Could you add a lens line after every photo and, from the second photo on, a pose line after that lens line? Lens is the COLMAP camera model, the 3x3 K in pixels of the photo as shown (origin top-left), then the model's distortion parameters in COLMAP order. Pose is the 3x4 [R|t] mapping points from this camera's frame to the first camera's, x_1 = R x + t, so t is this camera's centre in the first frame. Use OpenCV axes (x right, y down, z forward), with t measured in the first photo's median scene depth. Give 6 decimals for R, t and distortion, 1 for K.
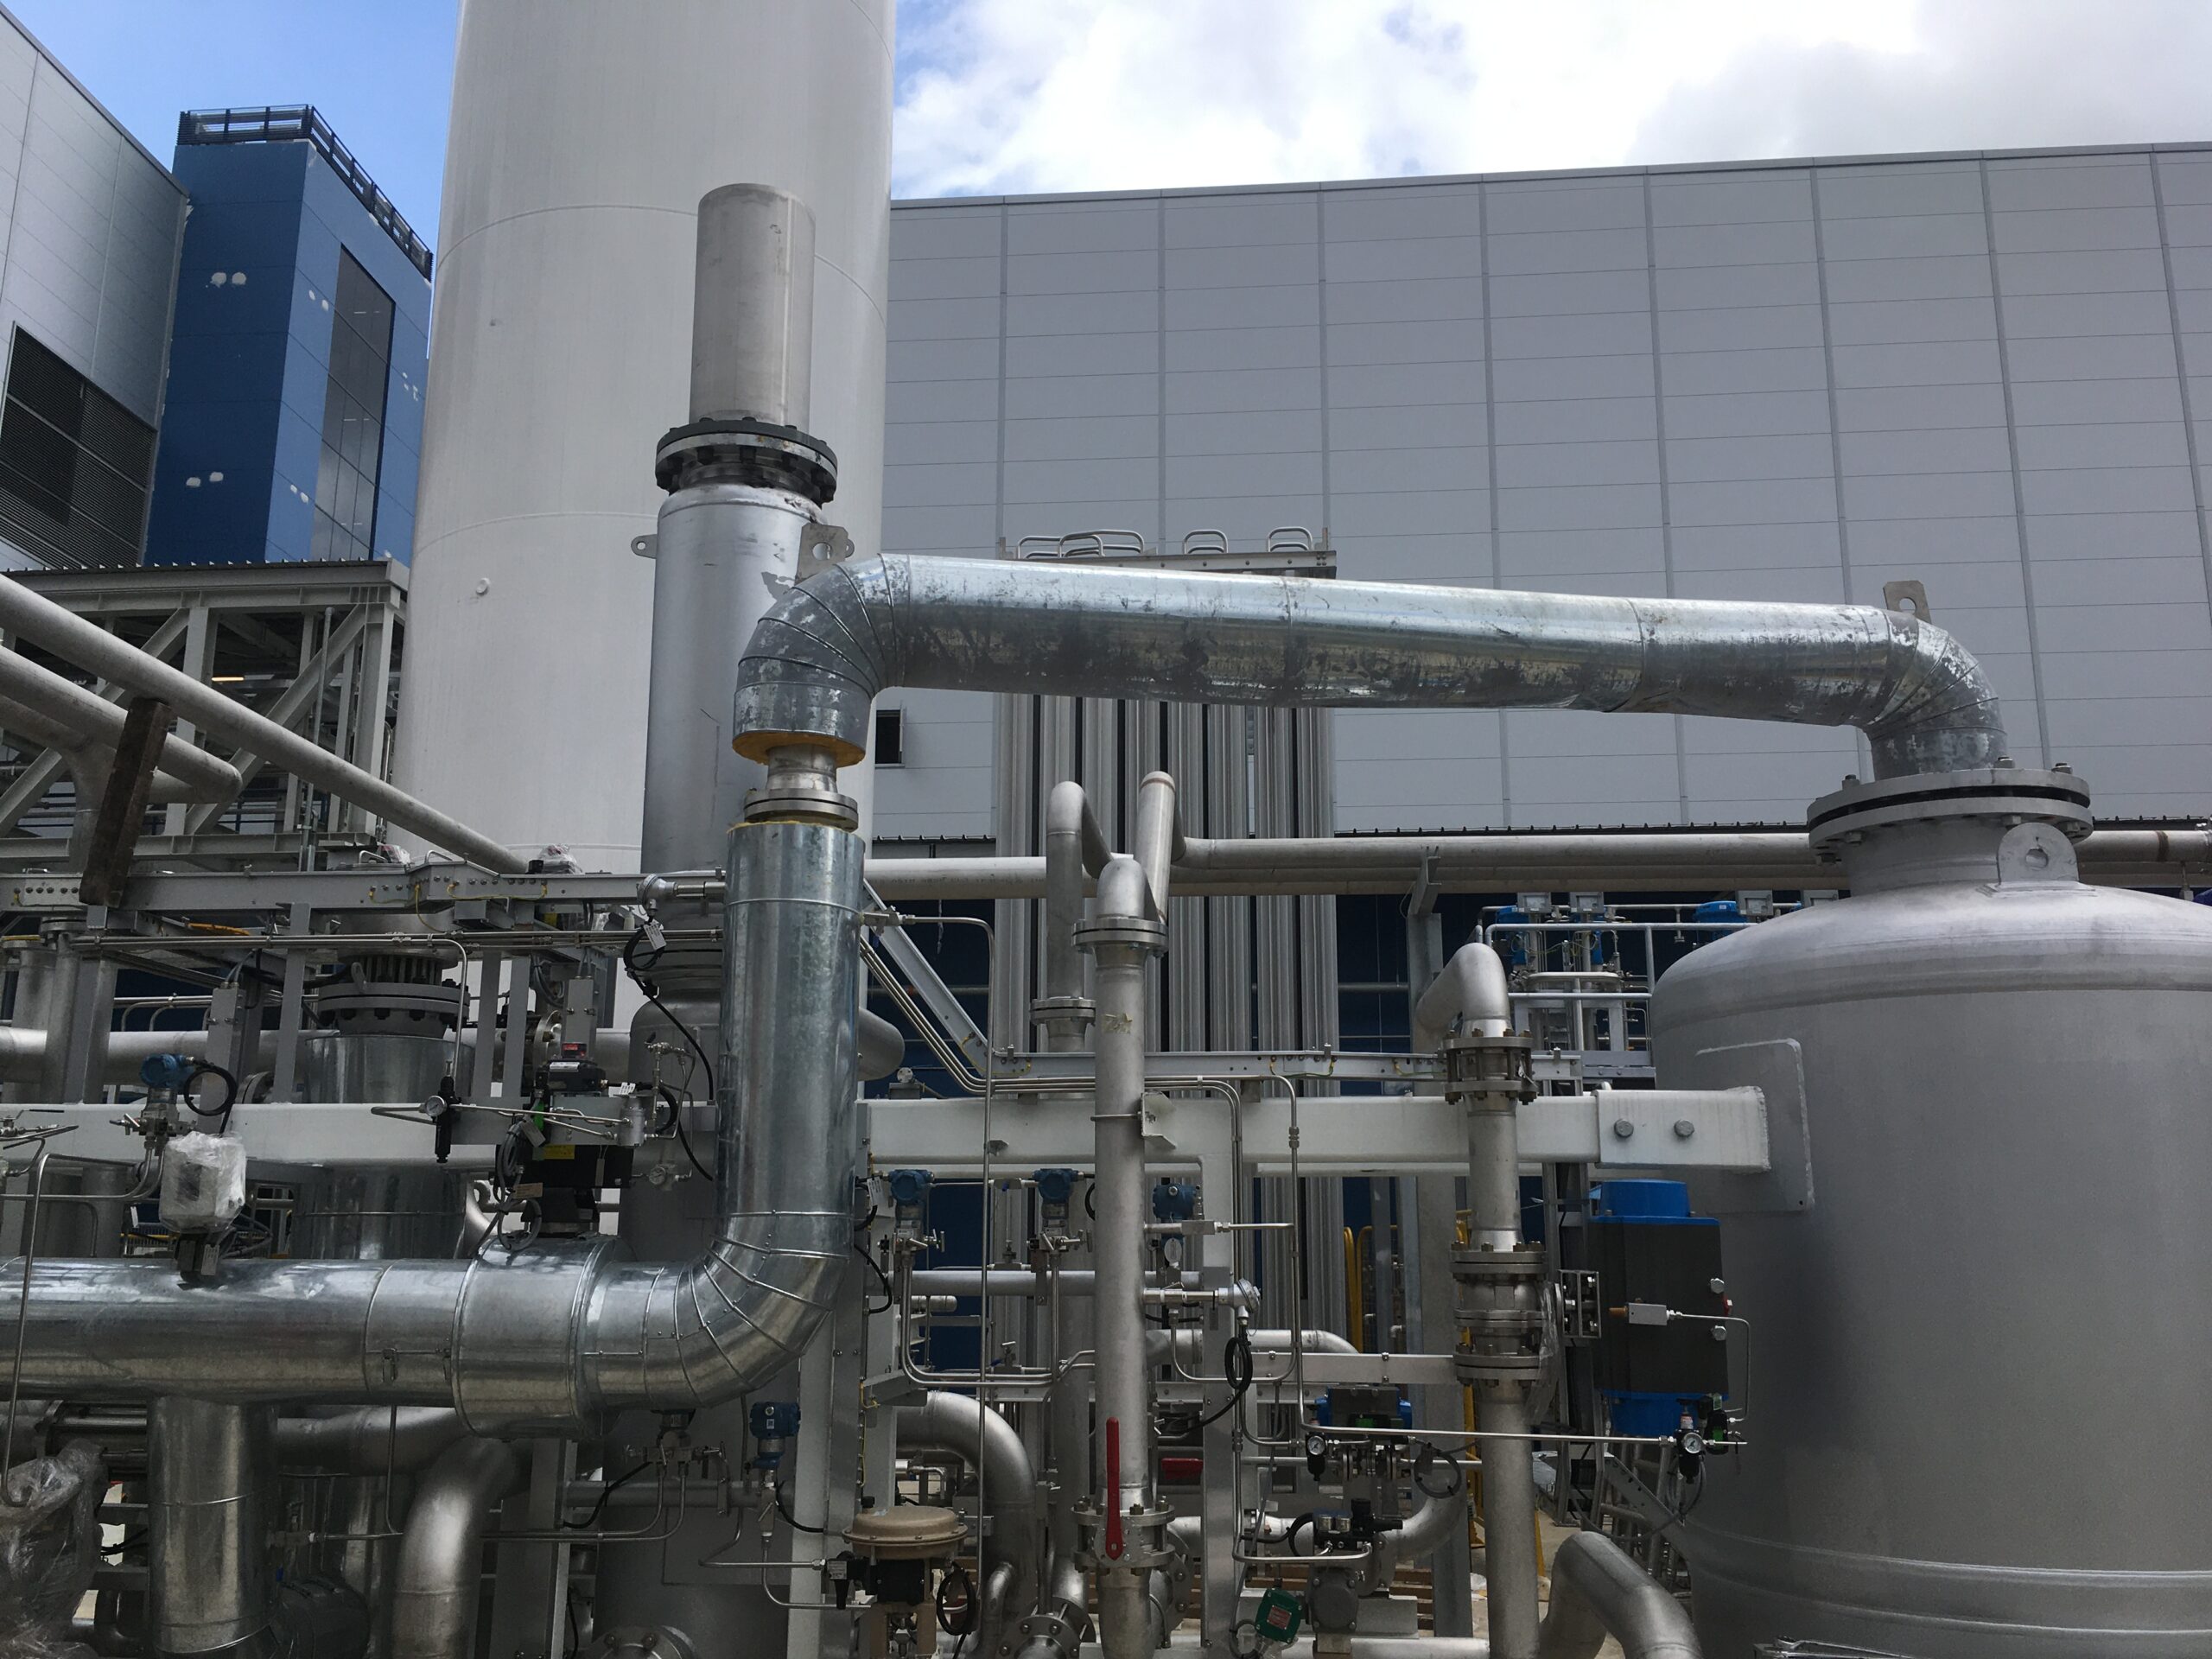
lens RADIAL K [[1874.8, 0, 1102.4], [0, 1874.8, 827.4], [0, 0, 1]] dist [0.080241, -0.122586]
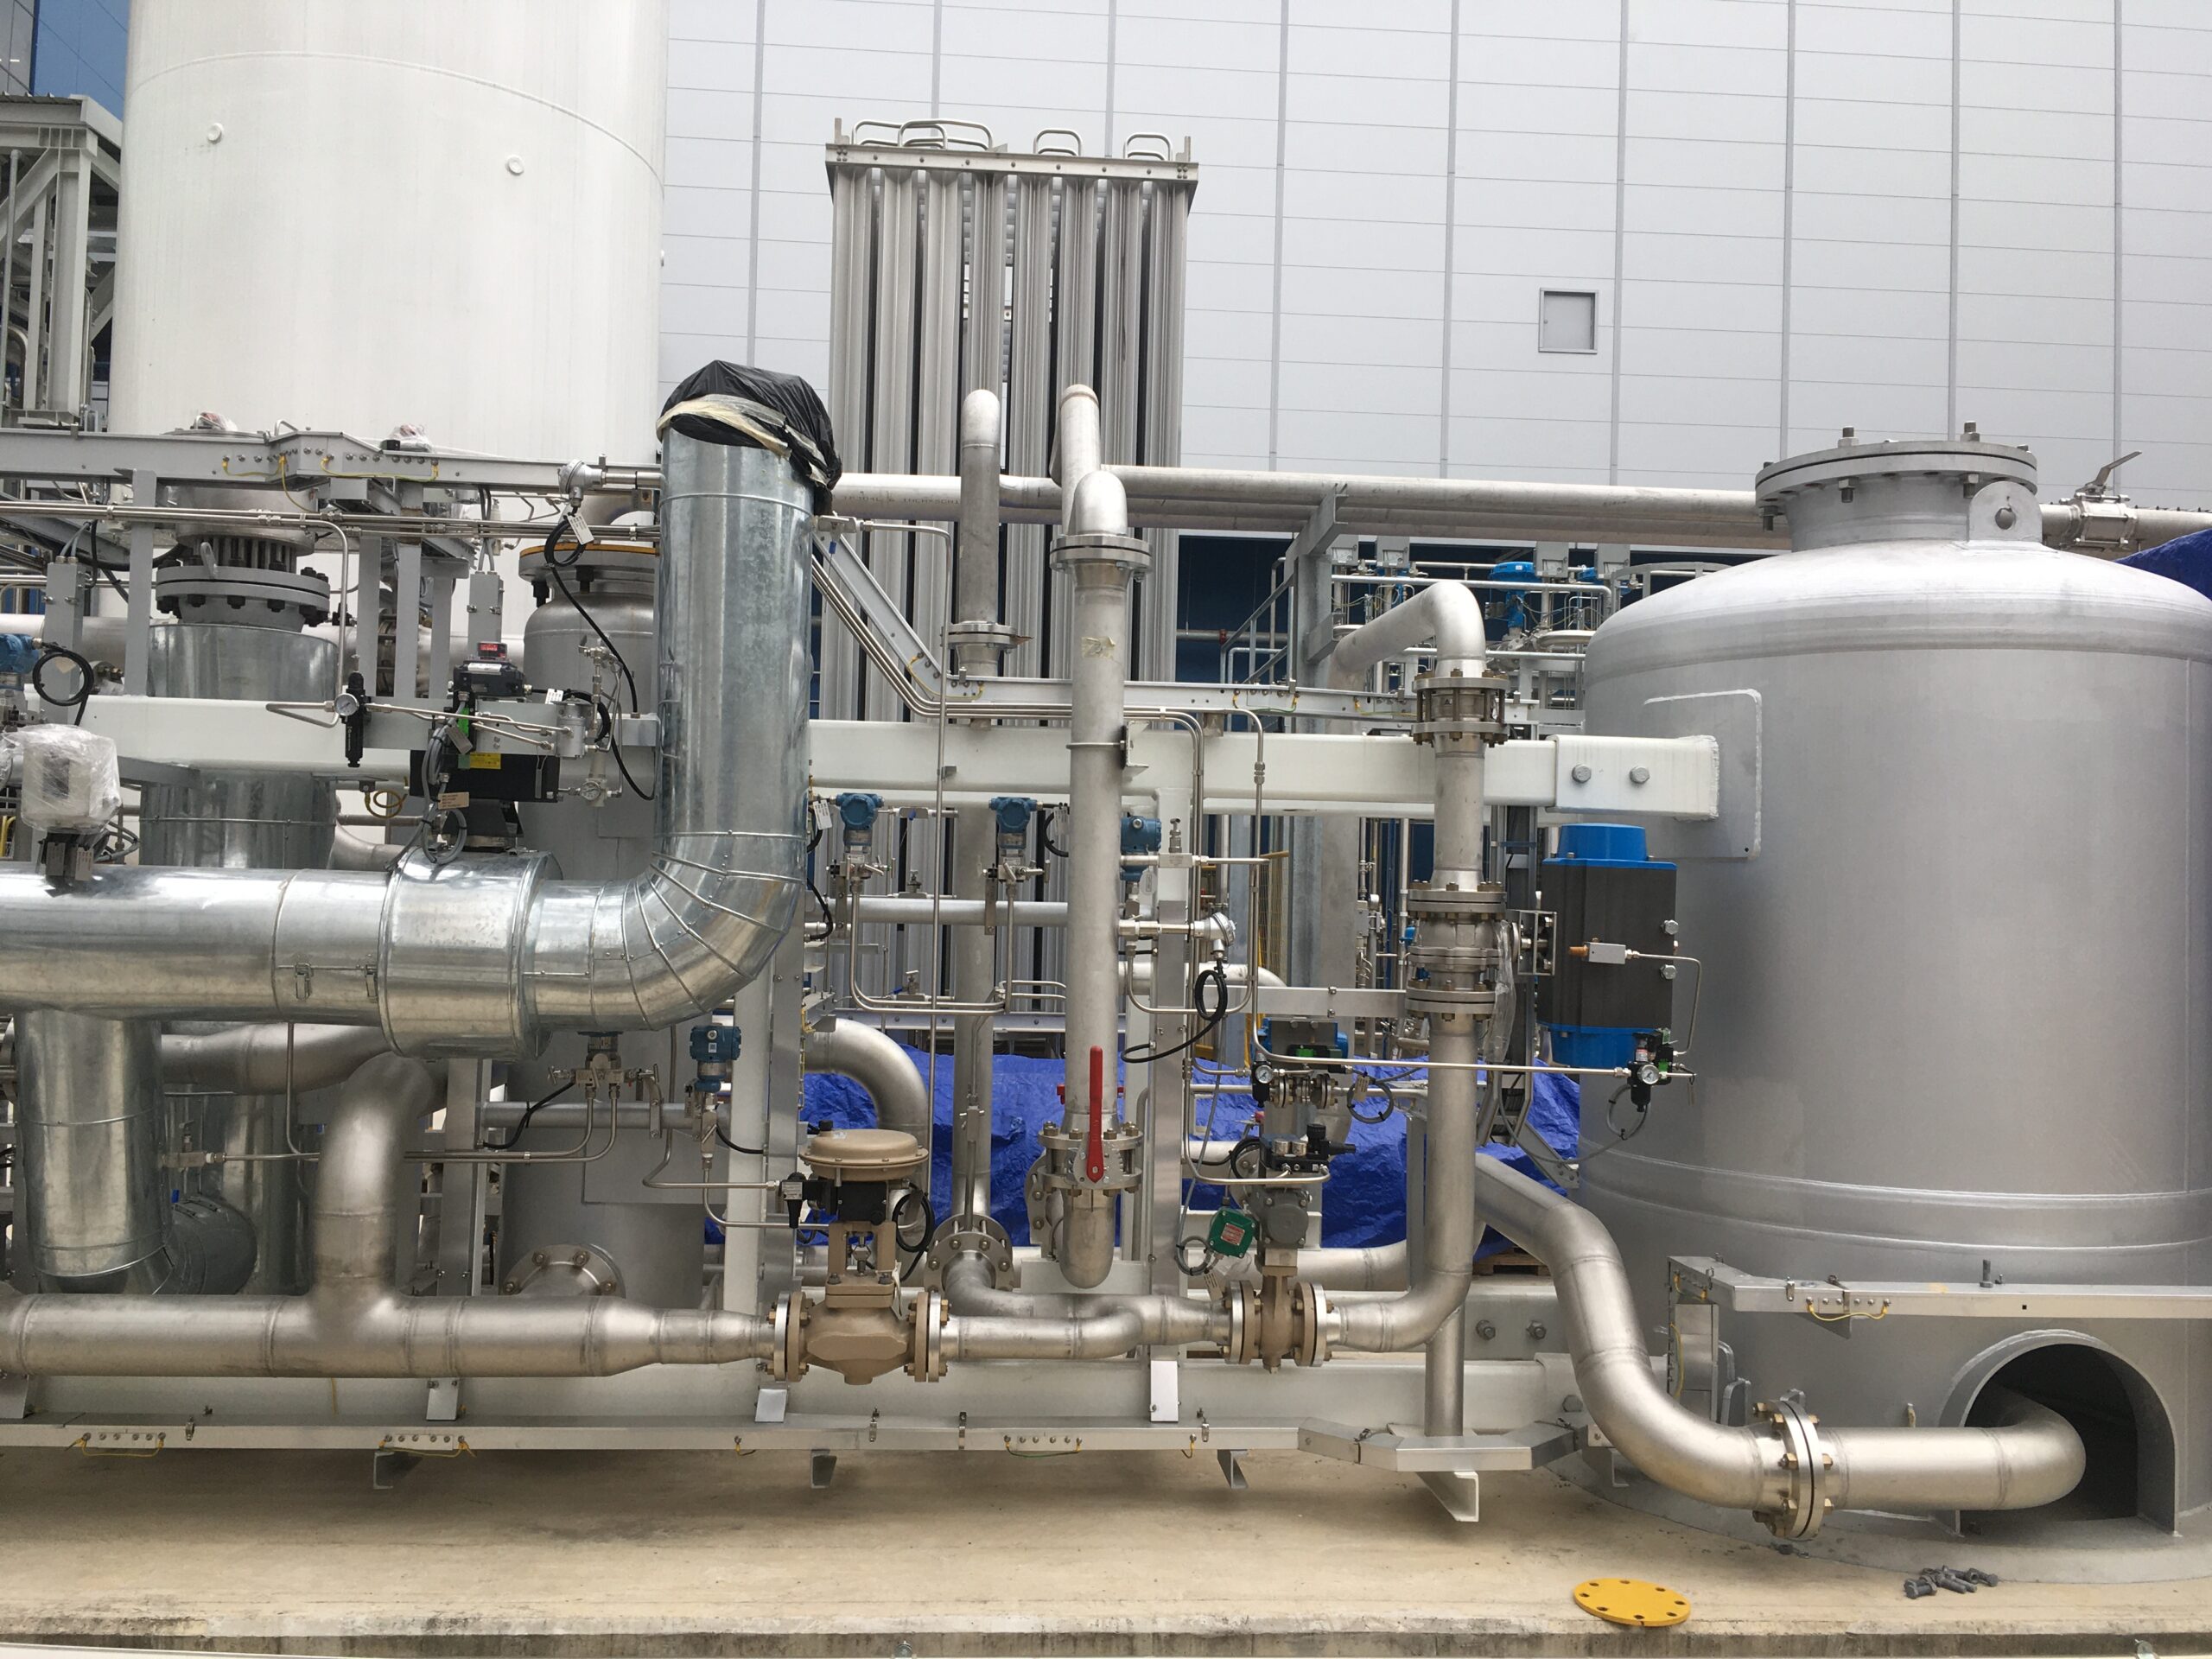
lens RADIAL K [[1874.8, 0, 1102.4], [0, 1874.8, 827.4], [0, 0, 1]] dist [0.080241, -0.122586]
pose [[0.989245, 0.028033, 0.143556, -0.119012], [-0.054439, 0.981517, 0.183470, 0.019050], [-0.135759, -0.189311, 0.972487, 0.062642]]
